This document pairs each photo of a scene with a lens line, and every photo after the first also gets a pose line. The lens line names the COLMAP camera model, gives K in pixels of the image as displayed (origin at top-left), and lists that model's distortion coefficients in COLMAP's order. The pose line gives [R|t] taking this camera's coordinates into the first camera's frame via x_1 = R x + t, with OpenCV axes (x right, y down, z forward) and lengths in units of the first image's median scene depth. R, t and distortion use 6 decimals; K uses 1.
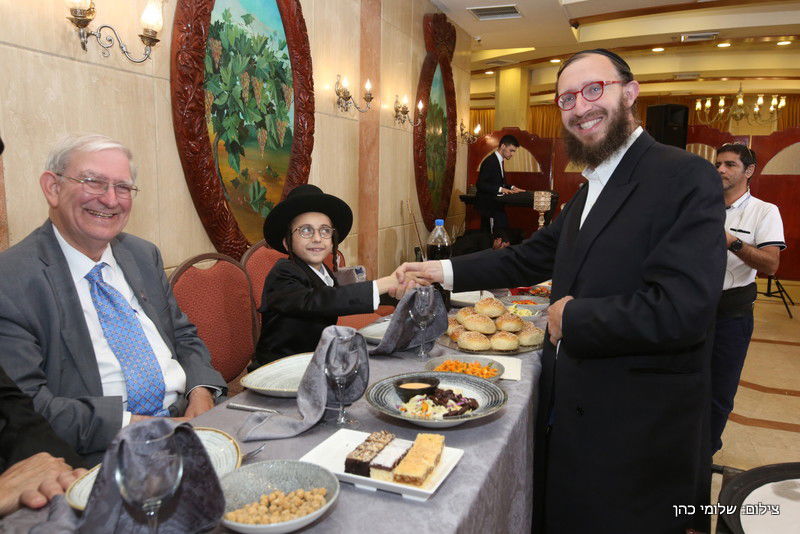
lens RADIAL K [[653.4, 0, 400.0], [0, 653.4, 267.0], [0, 0, 1]] dist [0.048610, -0.004797]
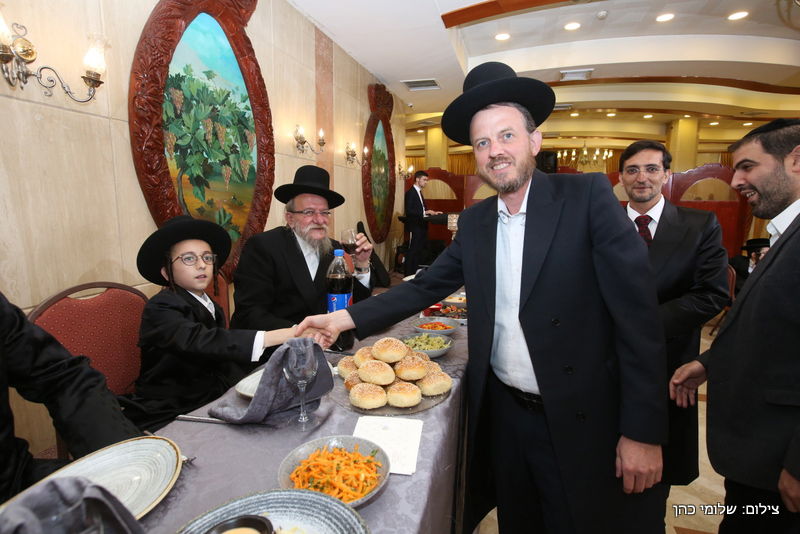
lens RADIAL K [[438.7, 0, 400.0], [0, 438.7, 267.0], [0, 0, 1]] dist [-0.002456, 0.001666]
pose [[0.996841, -0.023715, 0.075805, 0.041425], [0.023287, 0.999708, 0.006521, -0.019970], [-0.075937, -0.004735, 0.997101, 0.156049]]
